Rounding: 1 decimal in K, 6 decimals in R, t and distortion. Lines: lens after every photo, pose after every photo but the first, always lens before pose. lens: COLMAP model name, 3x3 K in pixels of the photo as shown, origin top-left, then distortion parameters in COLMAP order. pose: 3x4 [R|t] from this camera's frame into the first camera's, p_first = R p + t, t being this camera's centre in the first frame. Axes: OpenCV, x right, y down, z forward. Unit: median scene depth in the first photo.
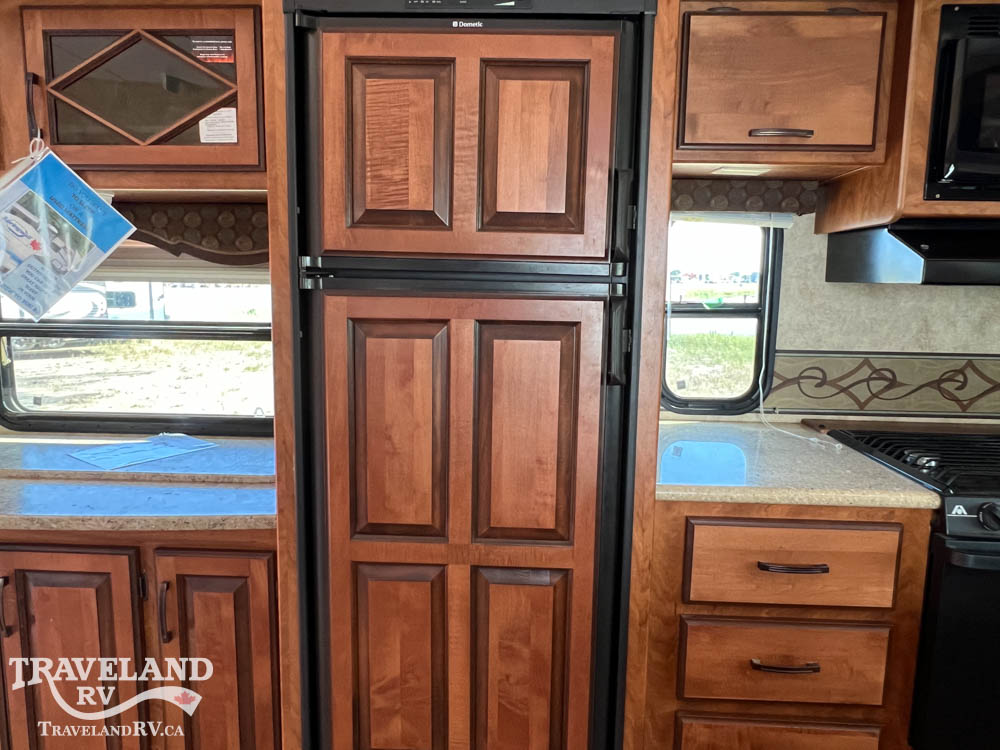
lens RADIAL K [[672.0, 0, 506.1], [0, 672.0, 371.6], [0, 0, 1]] dist [-0.002346, -0.001166]
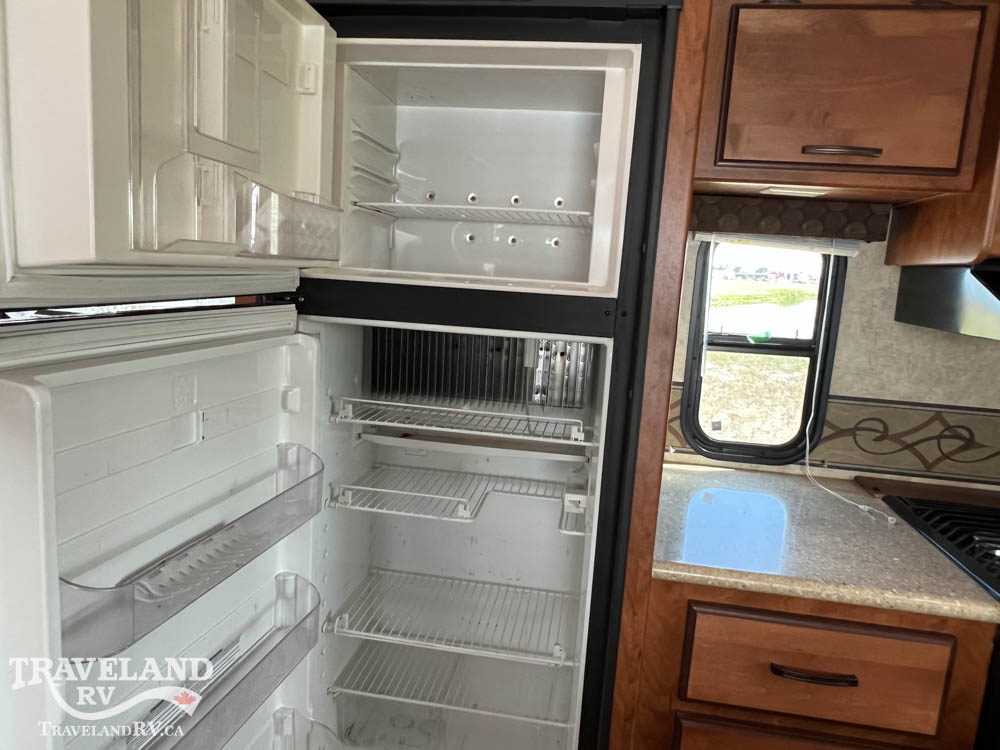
lens RADIAL K [[672.0, 0, 506.1], [0, 672.0, 371.6], [0, 0, 1]] dist [-0.002346, -0.001166]
pose [[0.992244, 0.063683, -0.106754, 0.110029], [-0.061781, 0.997868, 0.021031, -0.078390], [0.107866, -0.014273, 0.994063, 0.129080]]
